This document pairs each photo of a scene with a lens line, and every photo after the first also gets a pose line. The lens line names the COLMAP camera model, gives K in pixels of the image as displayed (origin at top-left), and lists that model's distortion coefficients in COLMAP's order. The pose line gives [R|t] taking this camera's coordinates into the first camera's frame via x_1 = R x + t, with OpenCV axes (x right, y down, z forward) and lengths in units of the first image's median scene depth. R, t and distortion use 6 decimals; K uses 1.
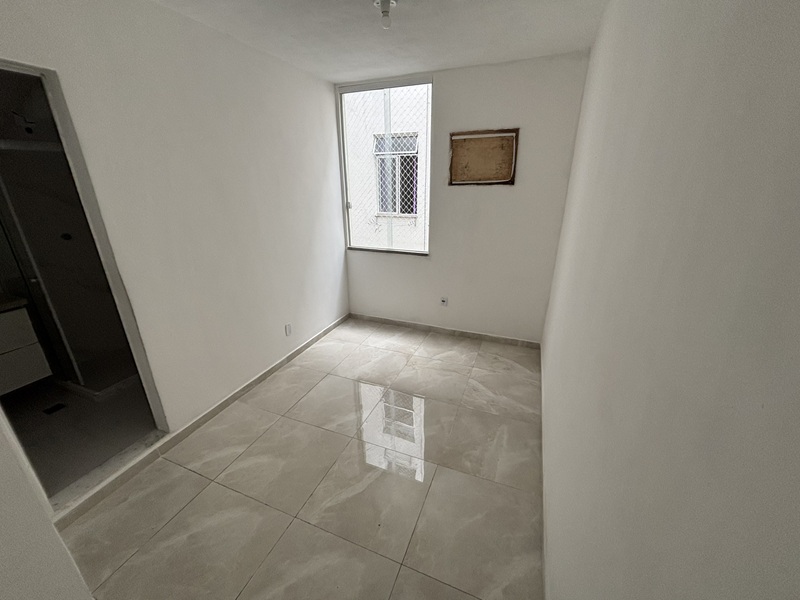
lens RADIAL K [[327.0, 0, 398.3], [0, 327.0, 299.5], [0, 0, 1]] dist [0.010910, -0.000626]
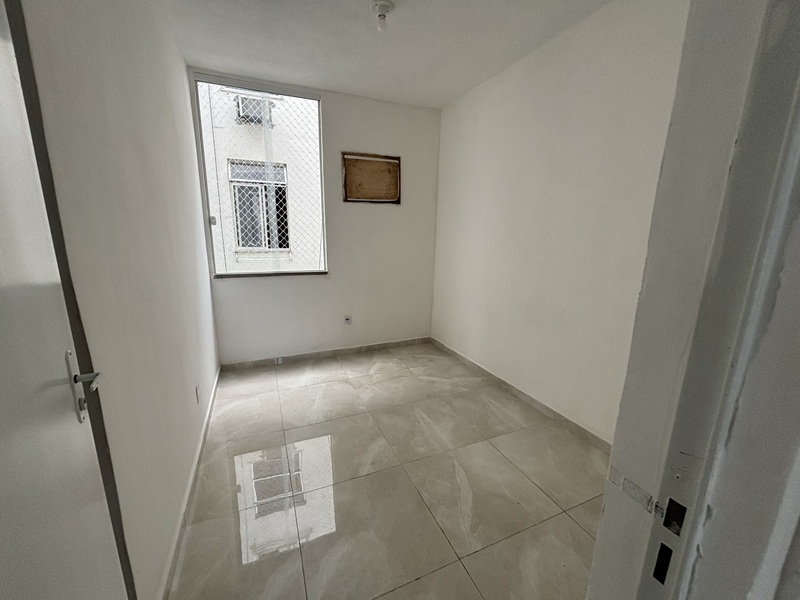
lens RADIAL K [[327.0, 0, 398.3], [0, 327.0, 299.5], [0, 0, 1]] dist [0.010910, -0.000626]
pose [[0.700912, -0.134369, 0.700477, -0.503980], [0.232072, 0.971618, -0.045836, 0.032786], [-0.674437, 0.194688, 0.712202, 0.236283]]
